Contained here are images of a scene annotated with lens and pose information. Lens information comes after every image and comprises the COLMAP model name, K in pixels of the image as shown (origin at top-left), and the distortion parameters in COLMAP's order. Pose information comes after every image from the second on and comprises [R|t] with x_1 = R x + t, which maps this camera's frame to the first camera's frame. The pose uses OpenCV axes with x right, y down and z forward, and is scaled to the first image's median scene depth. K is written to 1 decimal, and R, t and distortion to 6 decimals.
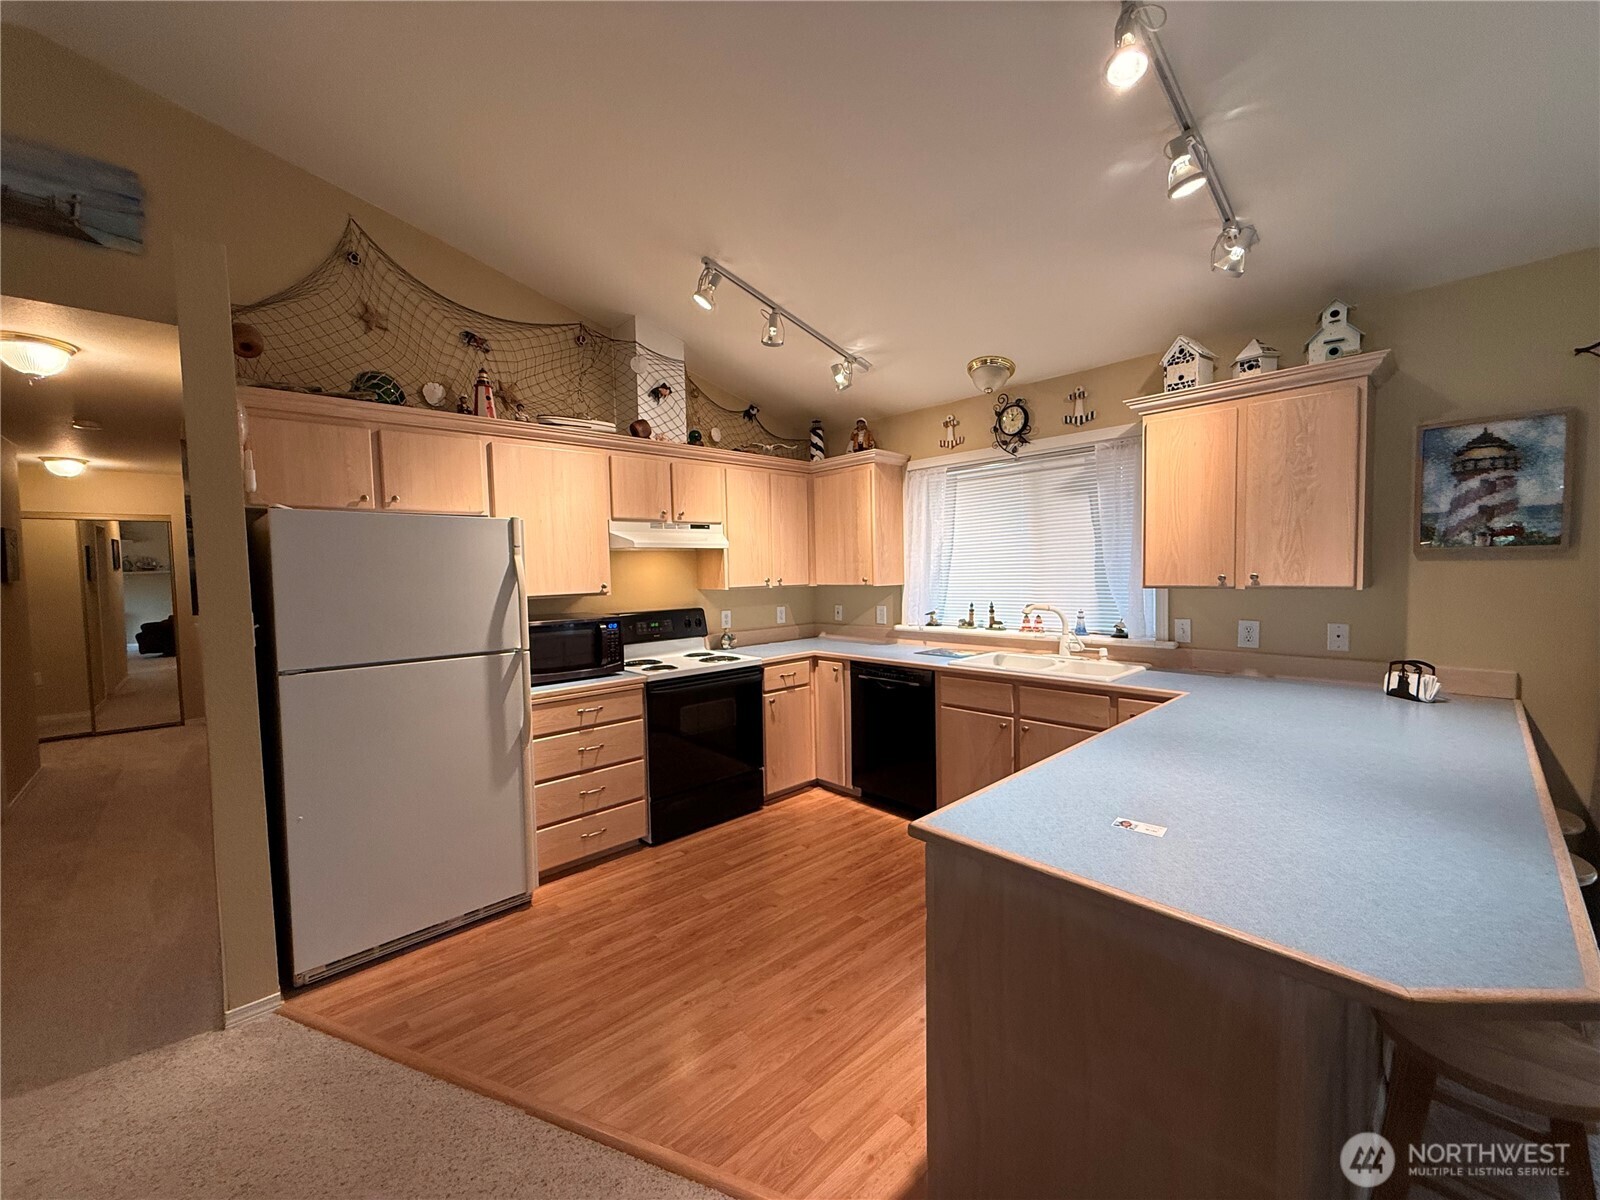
lens RADIAL K [[639.2, 0, 792.5], [0, 639.2, 601.6], [0, 0, 1]] dist [-0.001225, 0.000375]
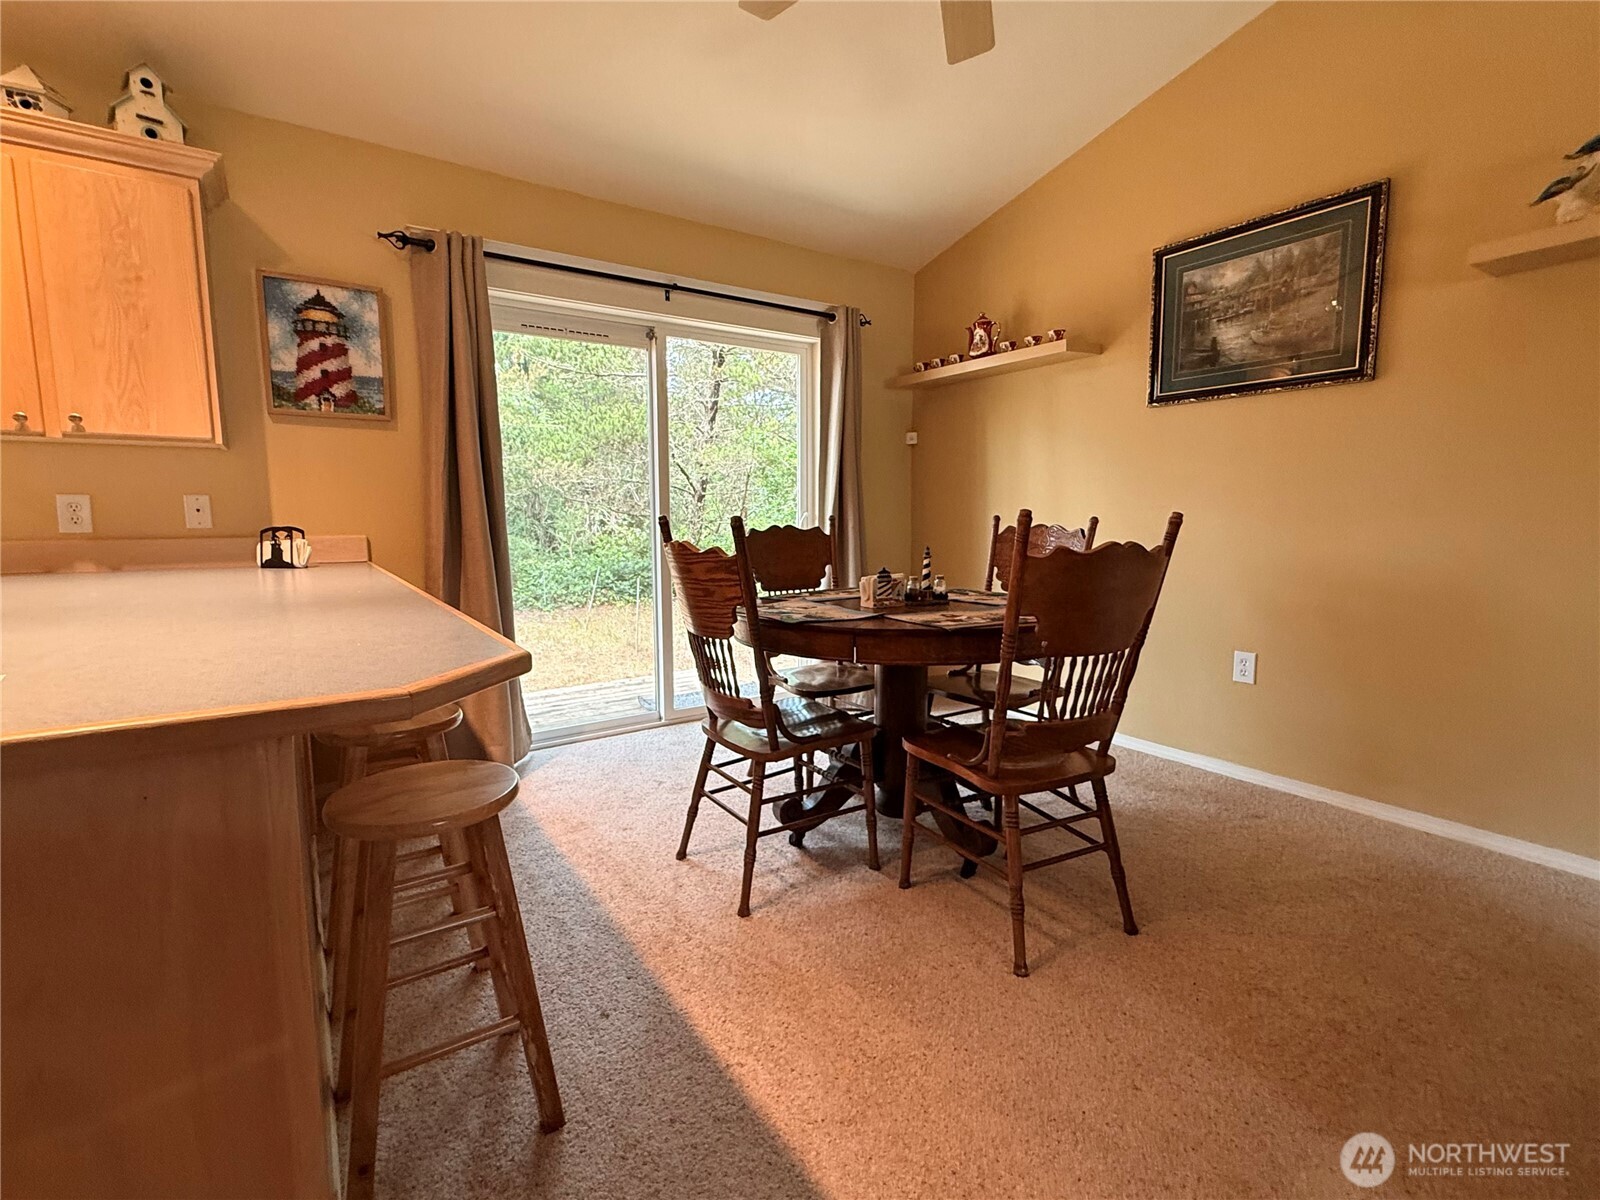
lens RADIAL K [[731.9, 0, 792.3], [0, 731.9, 599.3], [0, 0, 1]] dist [0.000446, 0.000052]
pose [[0.150236, -0.094139, 0.984158, 0.026294], [0.052261, 0.994821, 0.087181, 0.114423], [-0.987268, 0.038336, 0.154377, 0.092195]]
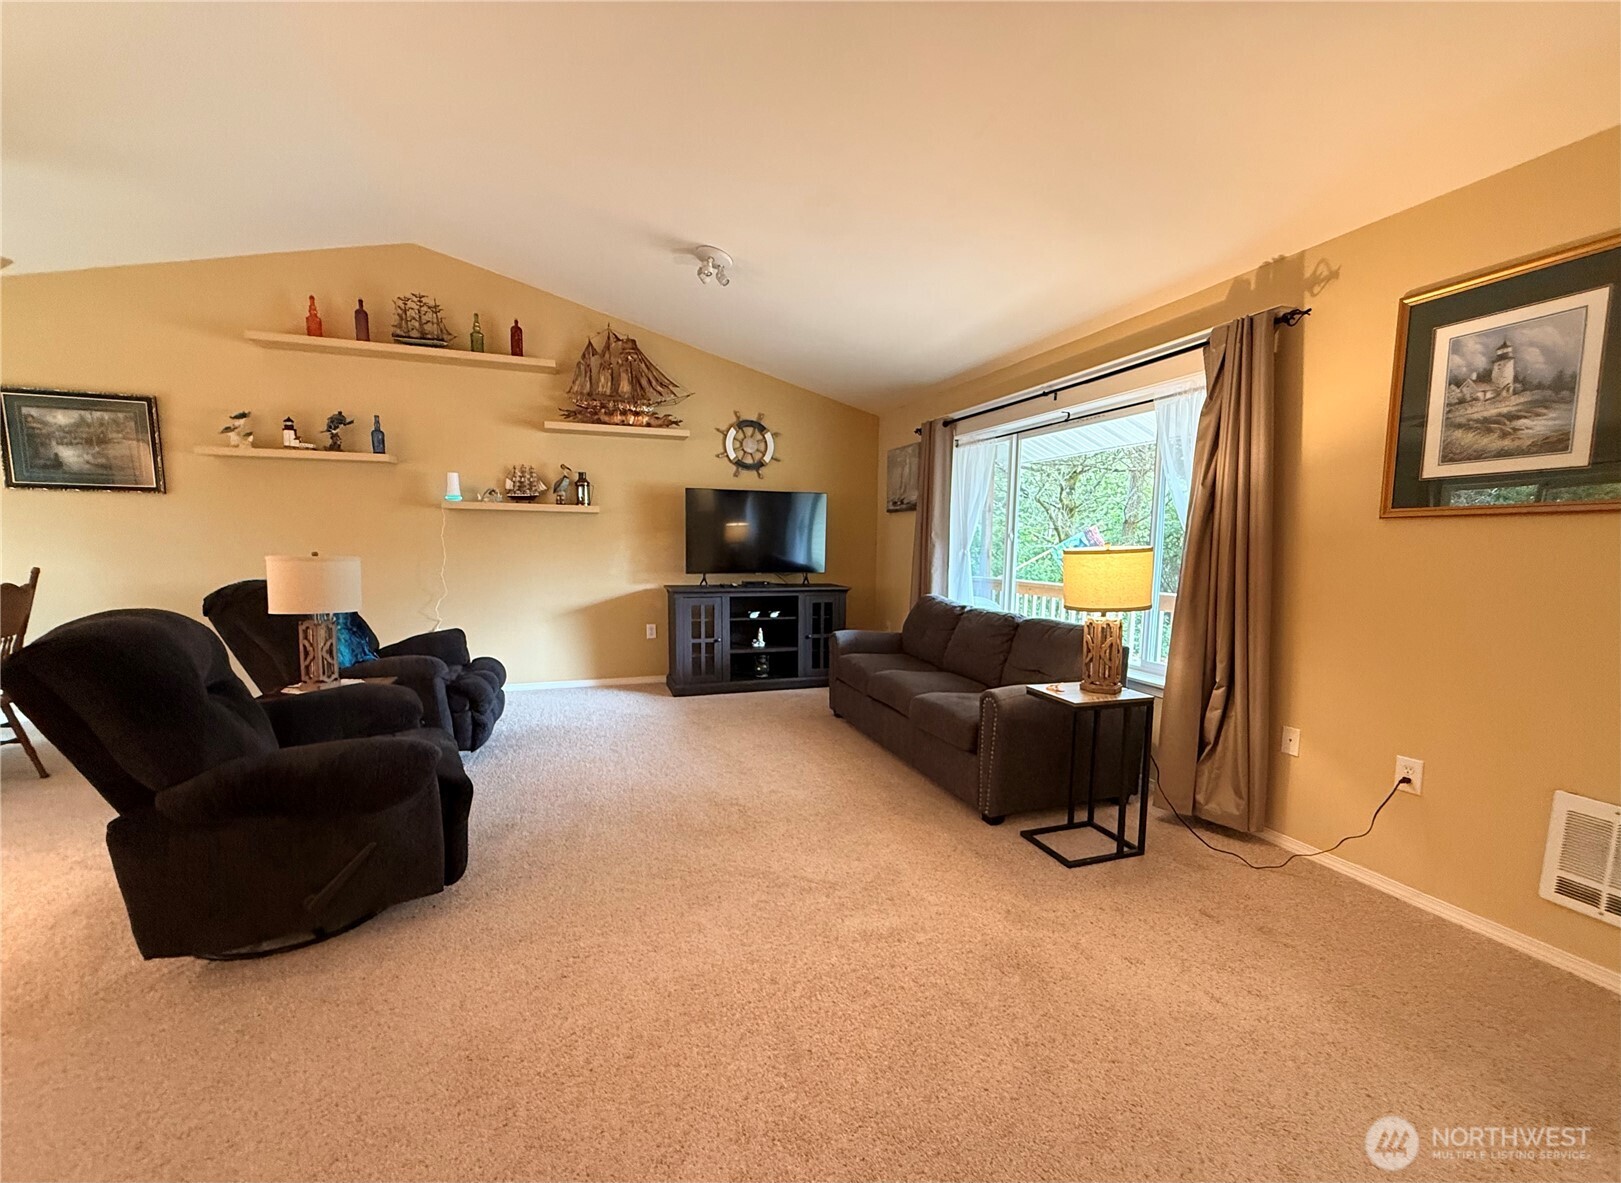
lens RADIAL K [[647.6, 0, 812.8], [0, 647.6, 612.7], [0, 0, 1]] dist [-0.001225, 0.000375]
pose [[-0.922155, -0.031588, 0.385529, -0.992376], [0.028933, 0.988236, 0.150177, 0.060876], [-0.385737, 0.149641, -0.910392, 0.379111]]
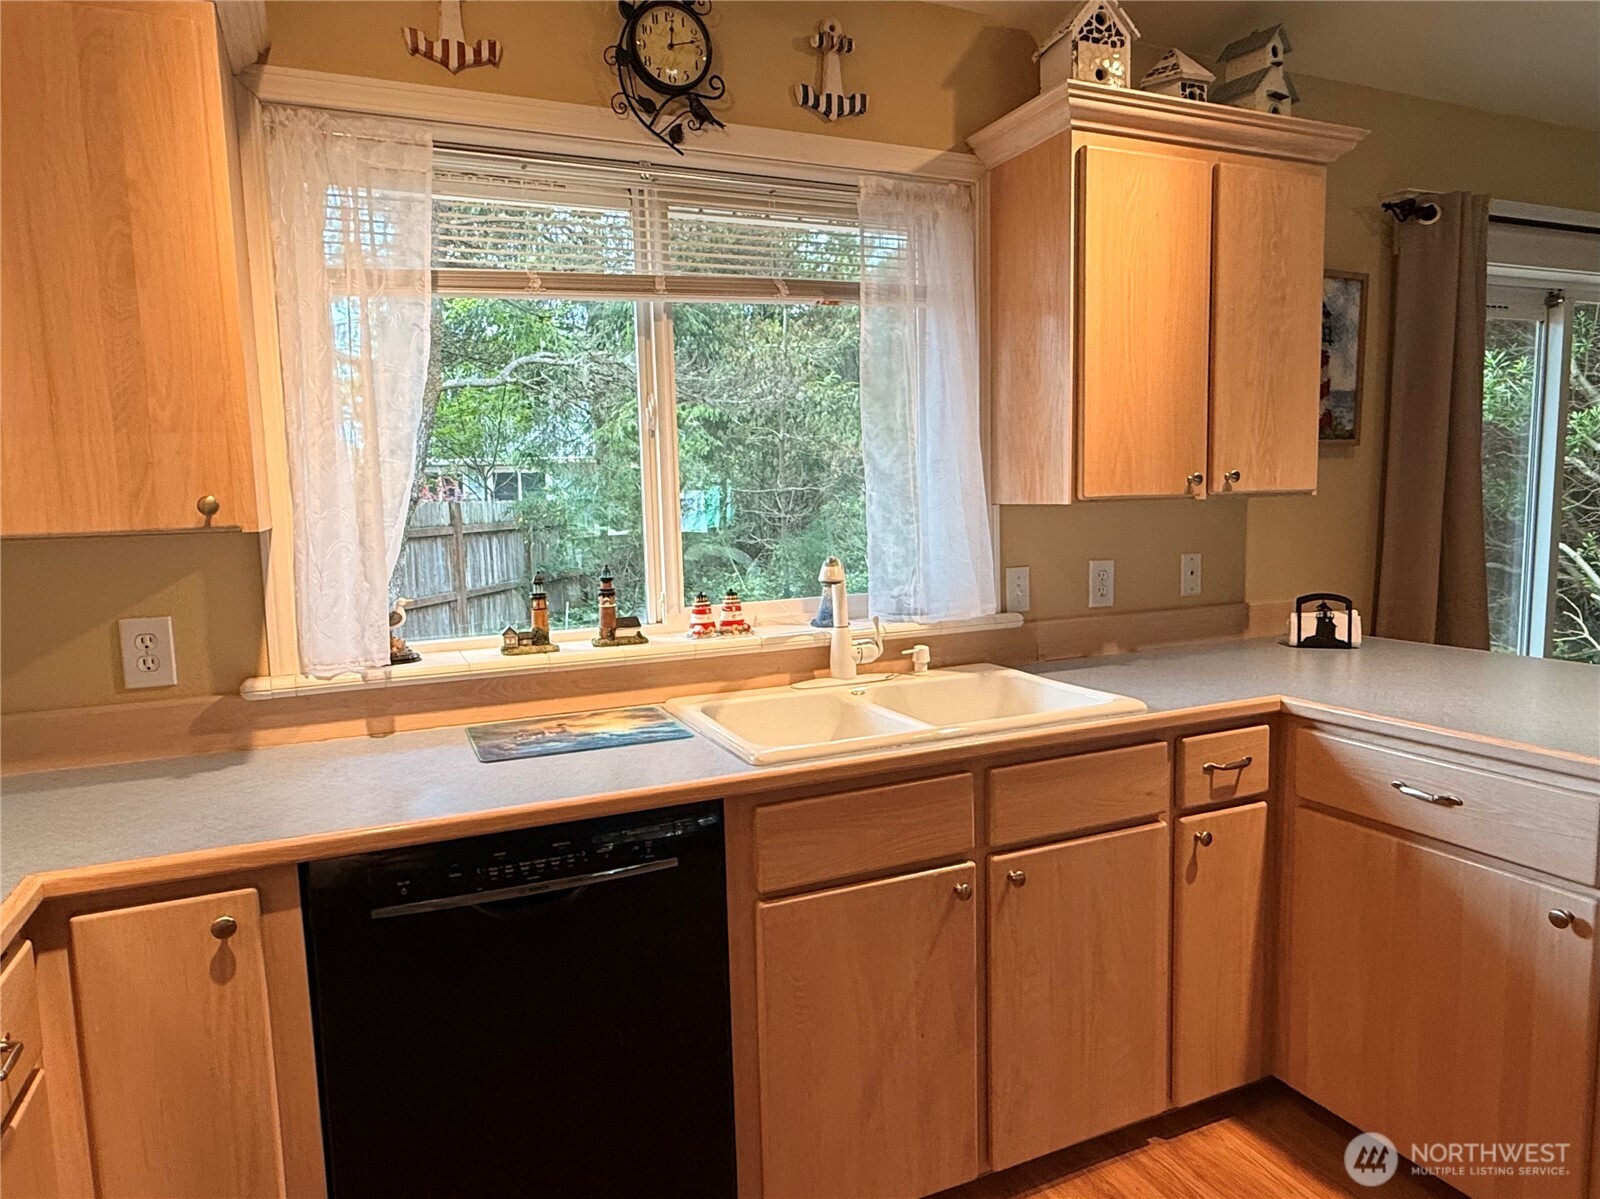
lens RADIAL K [[1016.0, 0, 798.5], [0, 1016.0, 606.2], [0, 0, 1]] dist [0.000709, 0.000556]
pose [[0.326125, -0.091033, 0.940933, -0.235748], [0.069440, 0.994970, 0.072193, -0.013781], [-0.942773, 0.041794, 0.330807, 0.942148]]
